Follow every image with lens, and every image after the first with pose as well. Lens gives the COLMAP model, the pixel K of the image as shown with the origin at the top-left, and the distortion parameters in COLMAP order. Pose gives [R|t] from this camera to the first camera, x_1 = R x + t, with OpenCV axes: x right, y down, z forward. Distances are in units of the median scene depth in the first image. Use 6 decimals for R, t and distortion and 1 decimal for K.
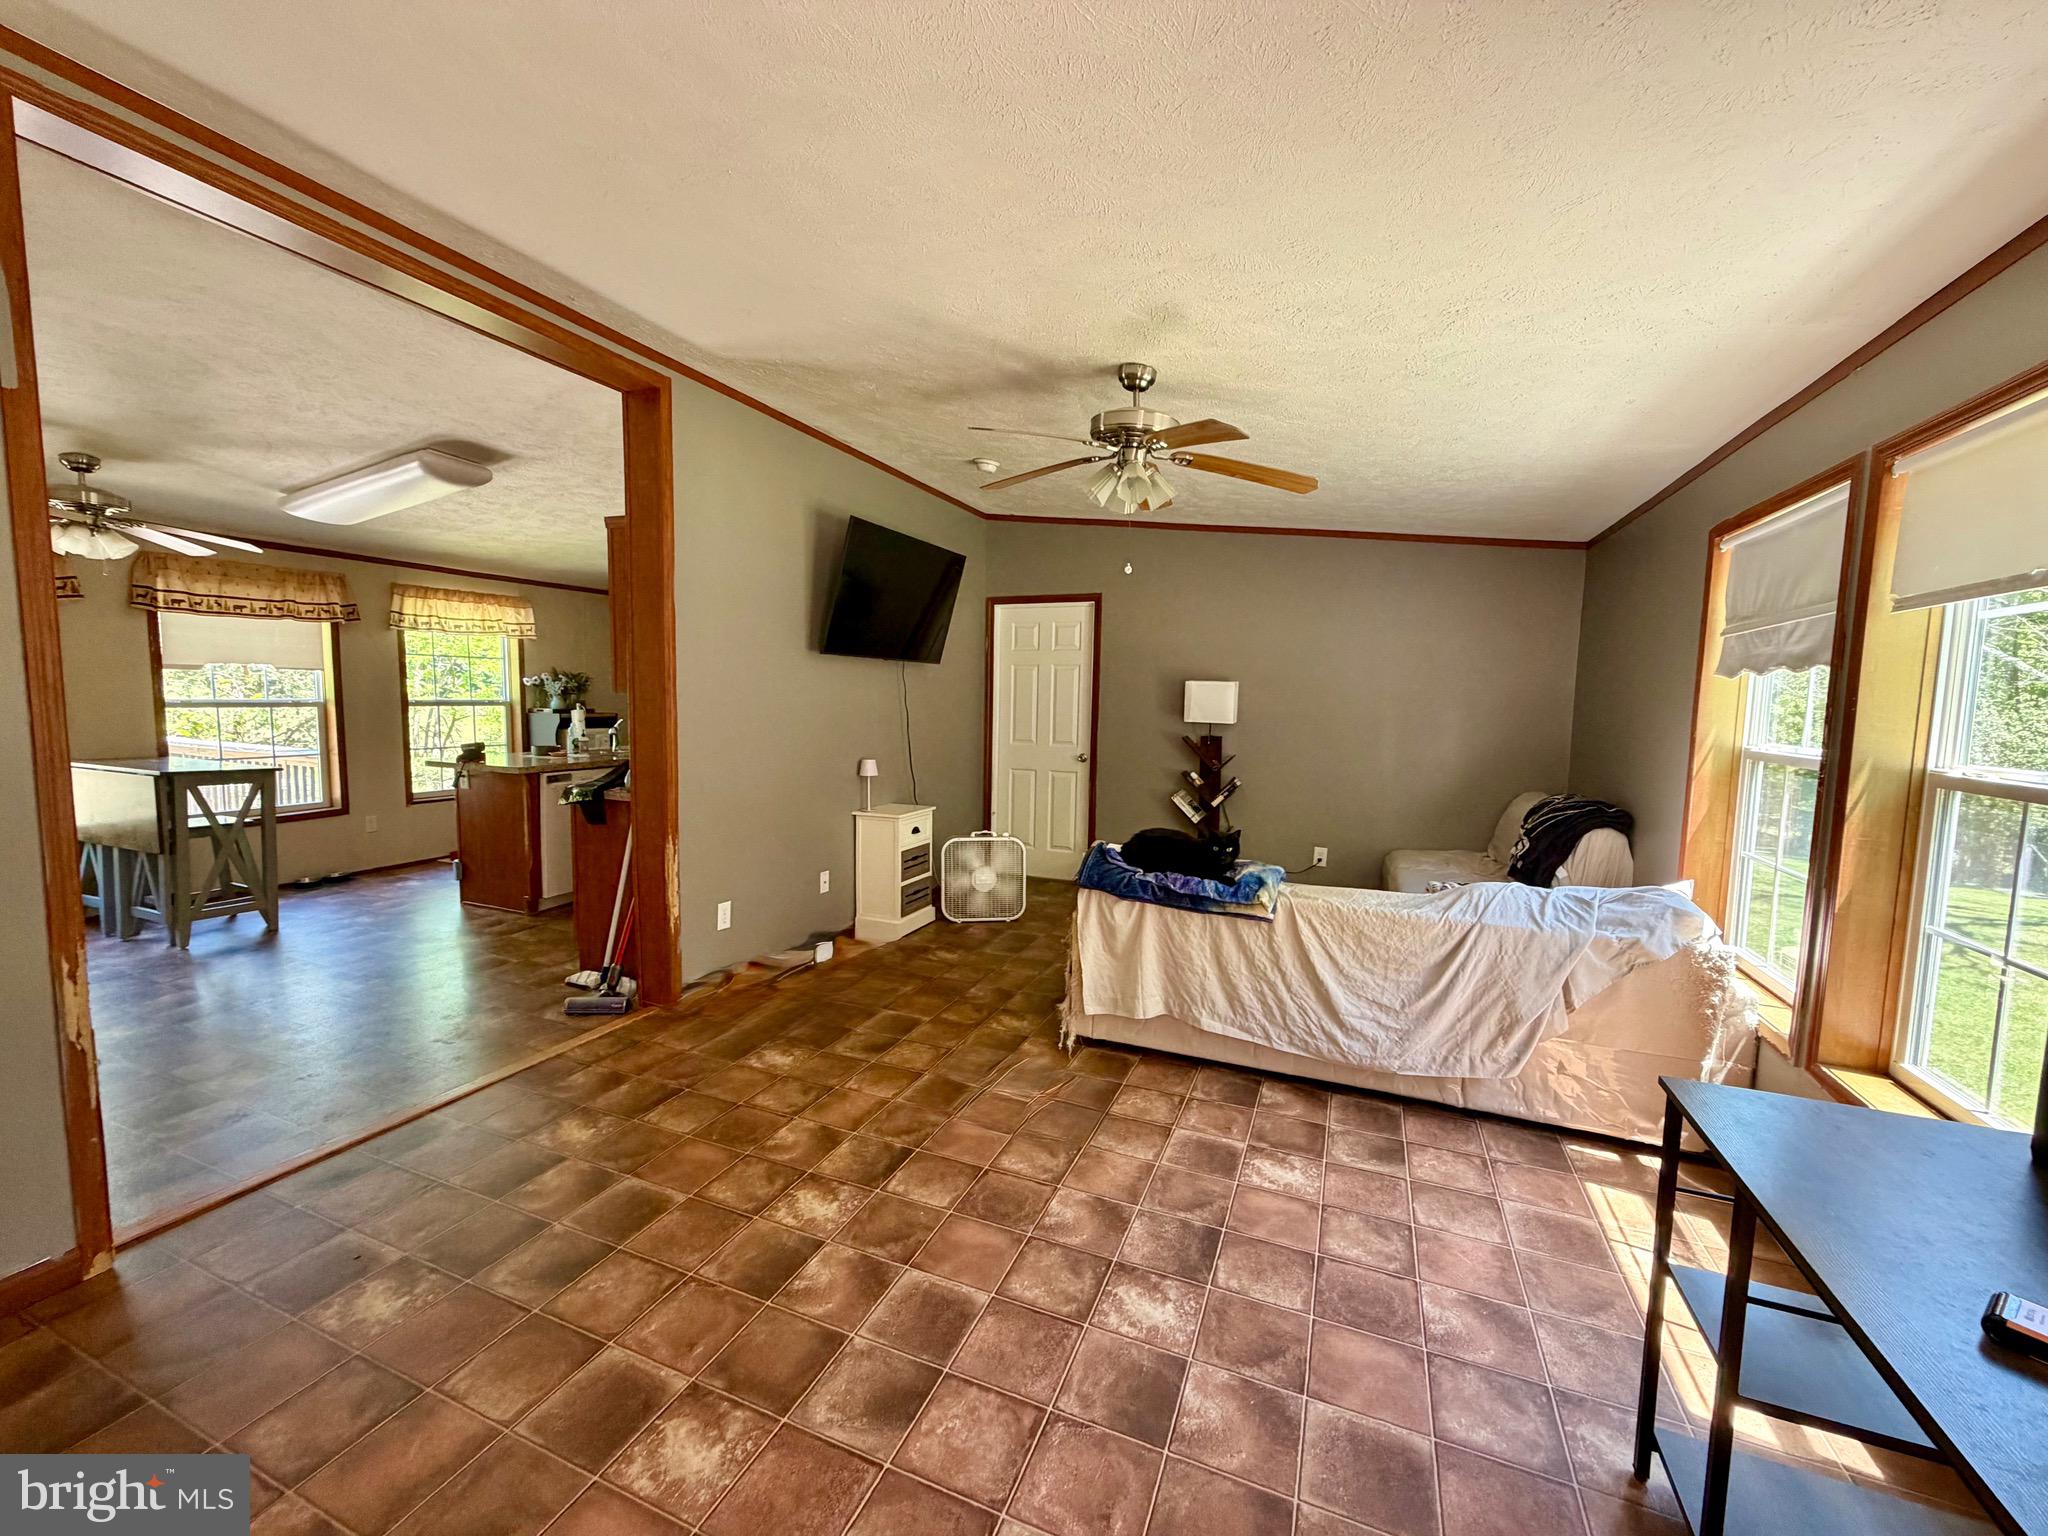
lens RADIAL K [[820.8, 0, 1018.5], [0, 820.8, 767.0], [0, 0, 1]] dist [0.002214, -0.000171]
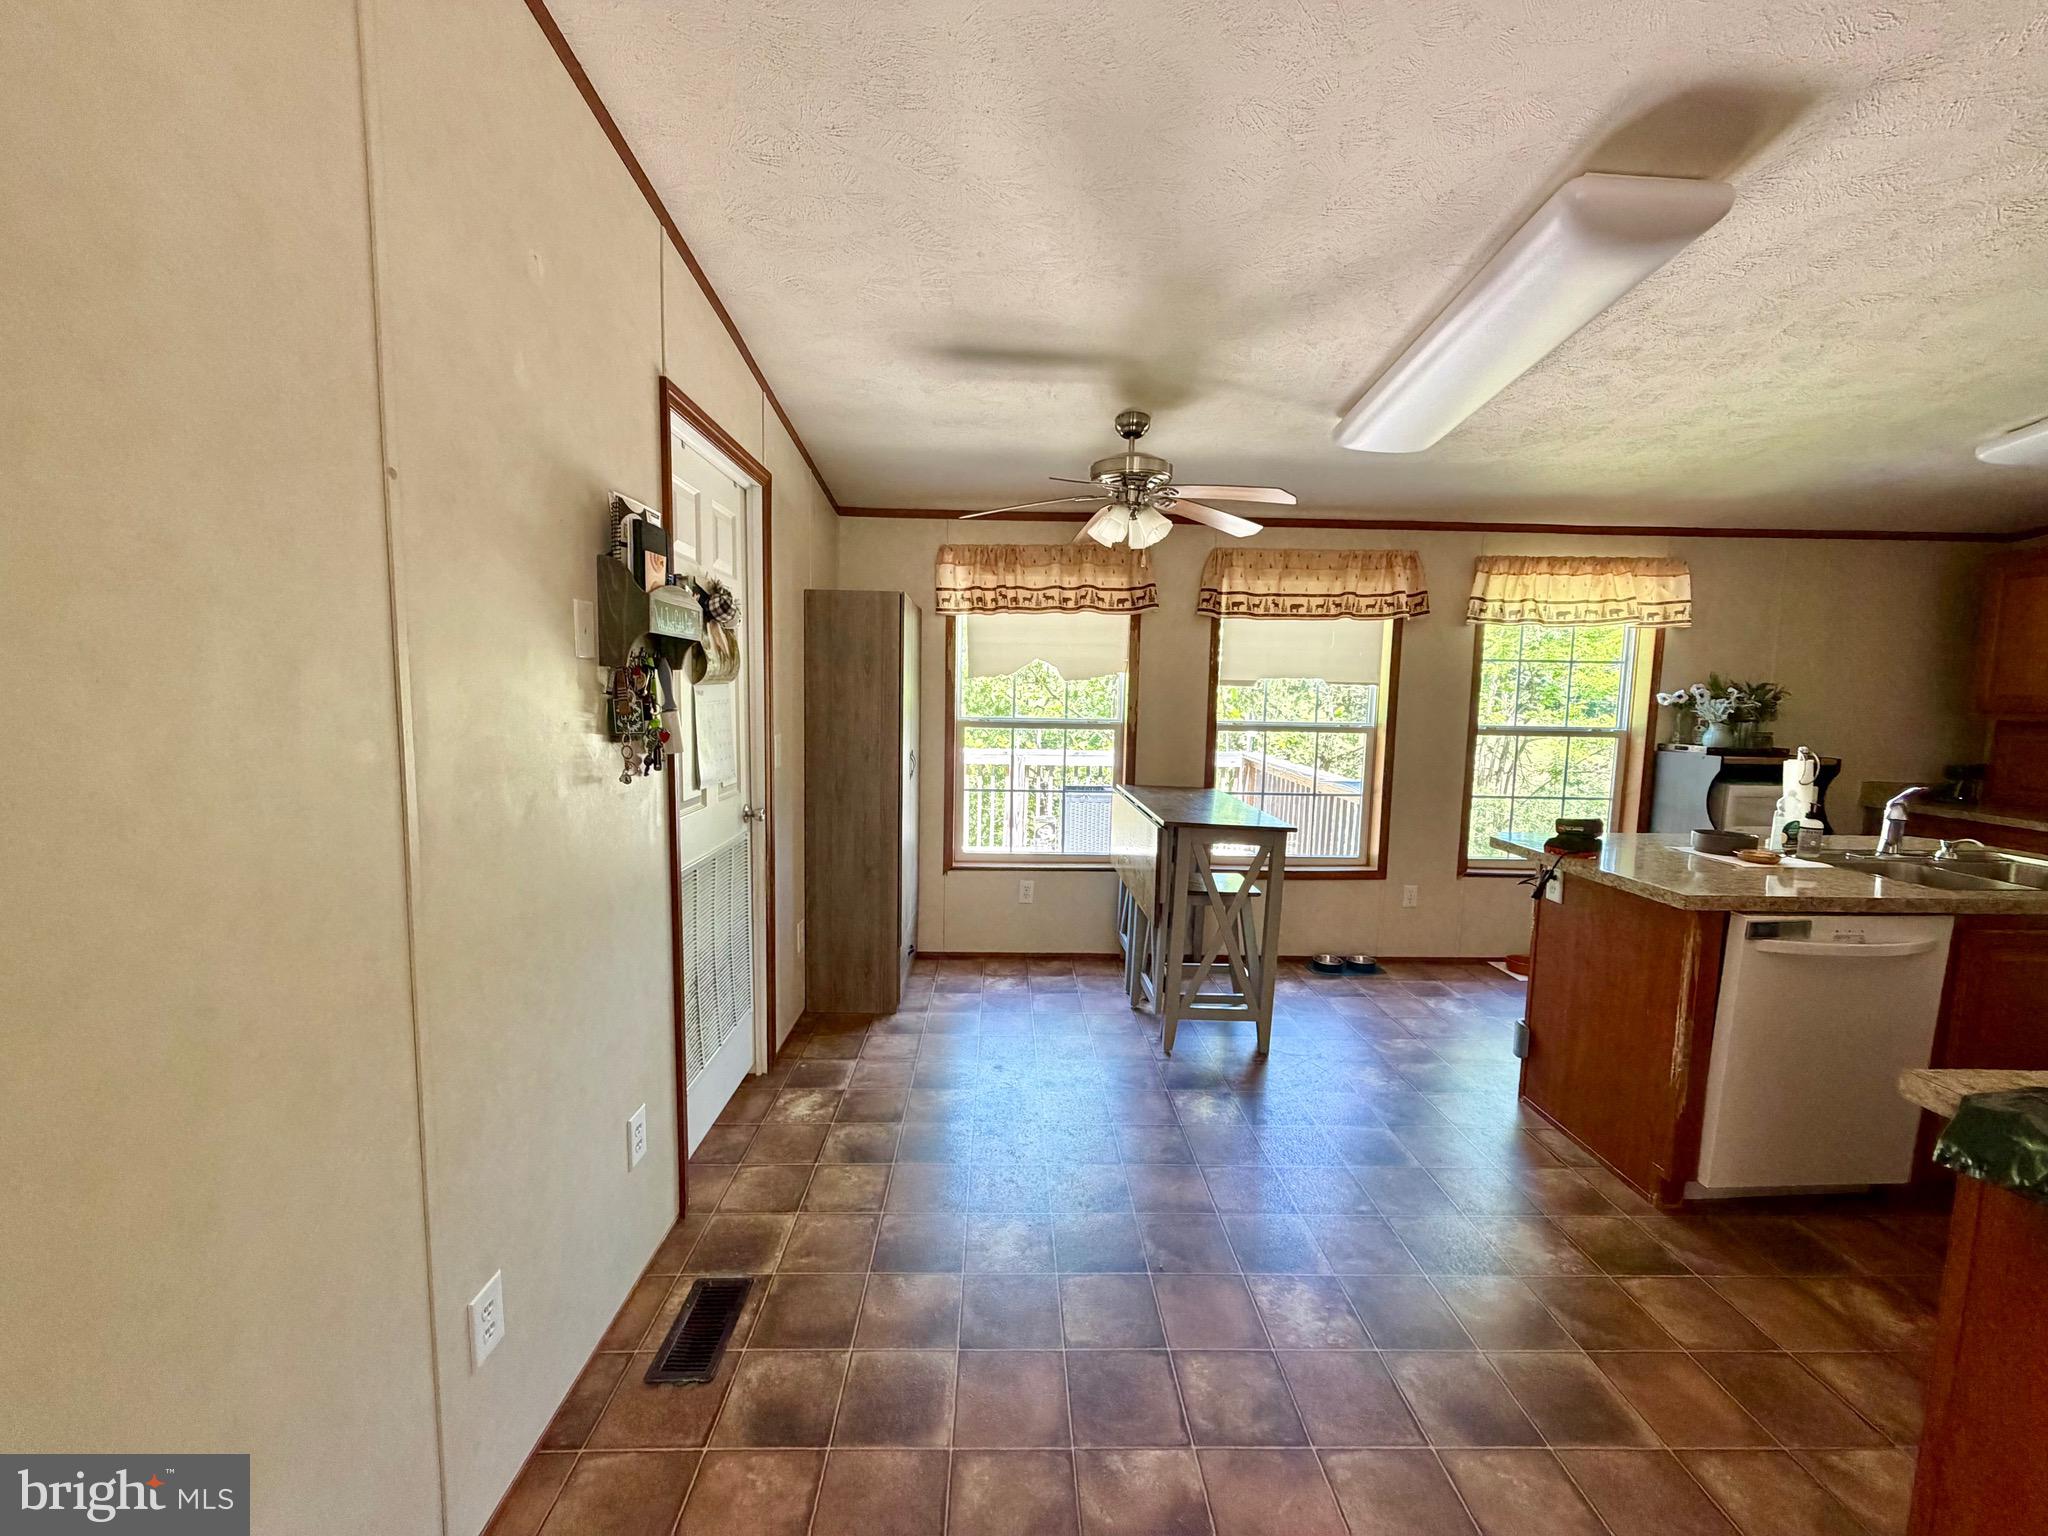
lens RADIAL K [[820.8, 0, 1019.7], [0, 820.8, 770.5], [0, 0, 1]] dist [0.002214, -0.000171]
pose [[0.411012, 0.082458, -0.907893, -0.296934], [-0.092020, 0.994567, 0.048672, -0.046690], [0.906974, 0.063539, 0.416367, 0.400537]]
